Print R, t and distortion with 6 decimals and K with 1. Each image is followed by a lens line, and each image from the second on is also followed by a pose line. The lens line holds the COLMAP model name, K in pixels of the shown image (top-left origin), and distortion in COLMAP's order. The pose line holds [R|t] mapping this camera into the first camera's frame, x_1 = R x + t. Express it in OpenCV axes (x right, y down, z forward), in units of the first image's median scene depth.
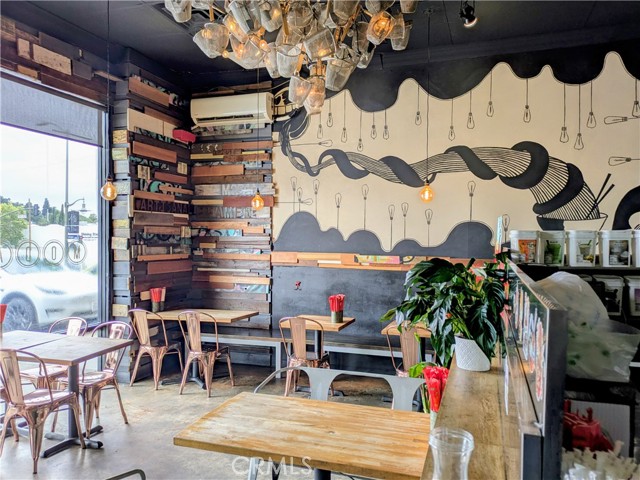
lens RADIAL K [[477.5, 0, 323.5], [0, 477.5, 246.0], [0, 0, 1]] dist [0.047990, -0.039734]
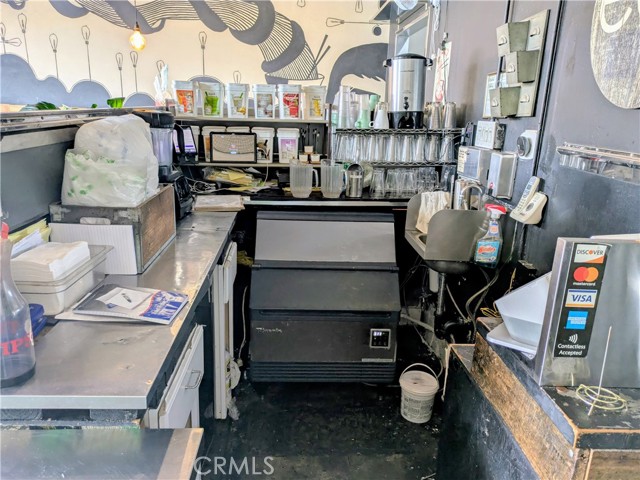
lens RADIAL K [[477.5, 0, 319.2], [0, 477.5, 242.1], [0, 0, 1]] dist [0.047990, -0.039734]
pose [[0.928340, -0.076913, 0.363688, 0.140727], [-0.023393, 0.964335, 0.263651, 0.010575], [-0.370995, -0.253265, 0.893431, -0.052767]]
